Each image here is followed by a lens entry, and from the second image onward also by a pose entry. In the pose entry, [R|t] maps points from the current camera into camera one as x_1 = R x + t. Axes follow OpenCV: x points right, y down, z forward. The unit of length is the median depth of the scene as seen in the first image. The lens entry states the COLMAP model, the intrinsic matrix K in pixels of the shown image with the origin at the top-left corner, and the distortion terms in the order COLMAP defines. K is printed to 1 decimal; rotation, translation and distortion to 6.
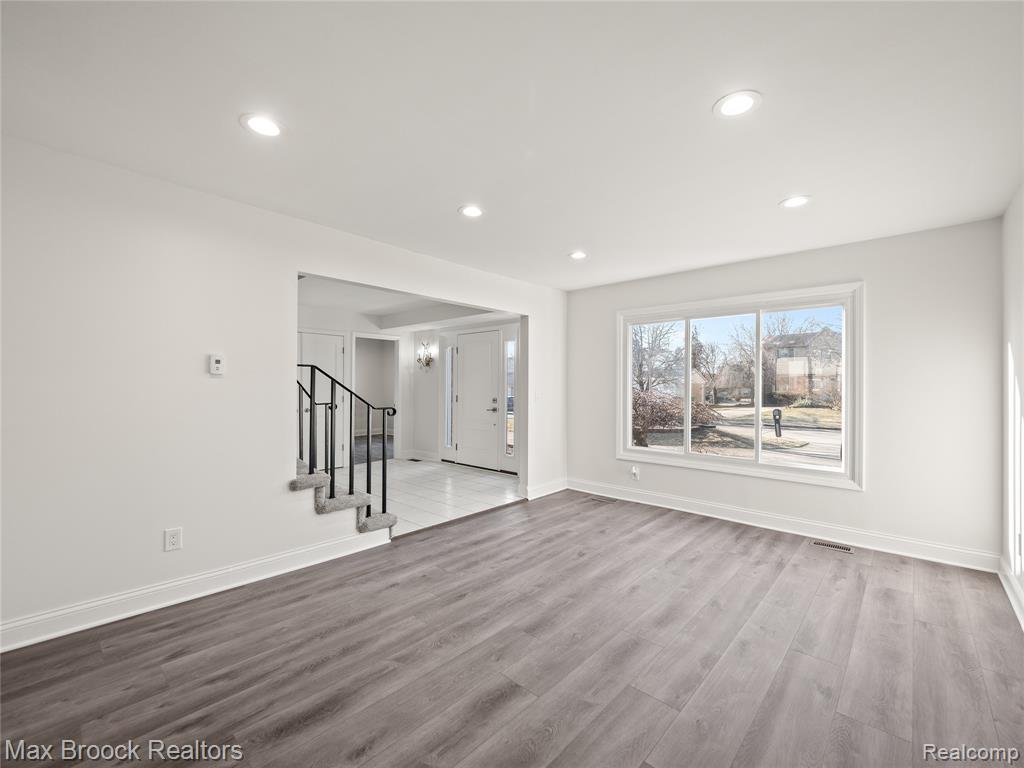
lens RADIAL K [[436.2, 0, 512.2], [0, 436.2, 387.9], [0, 0, 1]] dist [-0.000194, -0.000023]
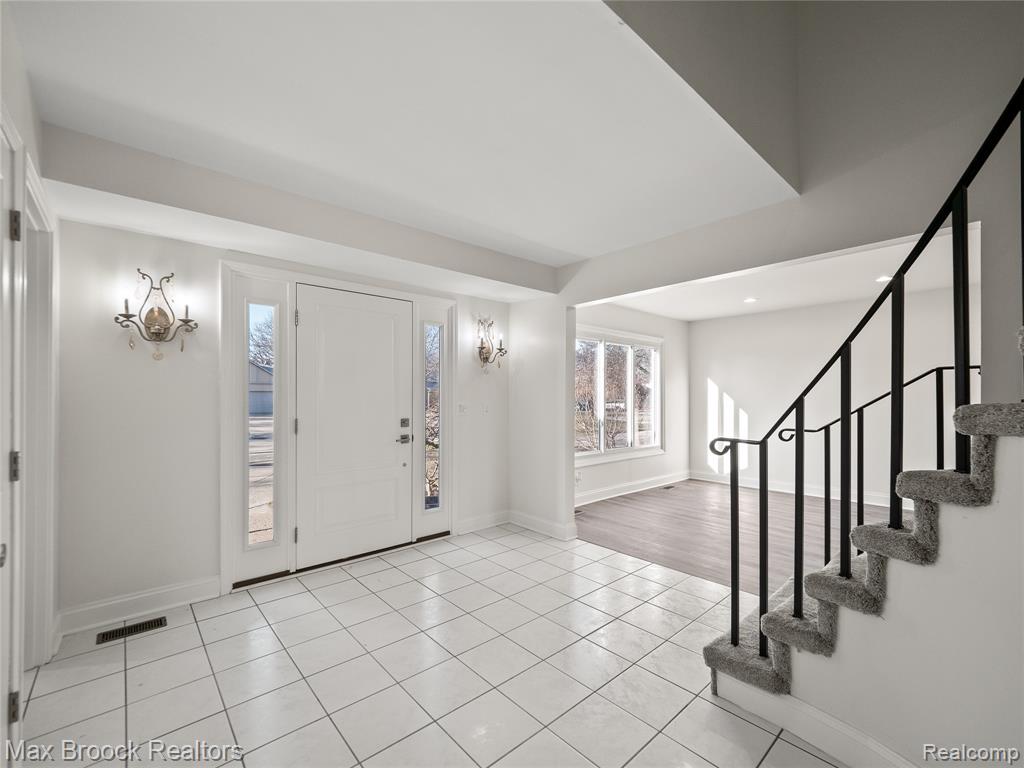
lens RADIAL K [[436.2, 0, 512.2], [0, 436.2, 388.3], [0, 0, 1]] dist [-0.000194, -0.000023]
pose [[0.095534, -0.000765, 0.995426, -0.596384], [-0.008535, 0.999962, 0.001588, -0.018308], [-0.995390, -0.008647, 0.095524, 0.804398]]
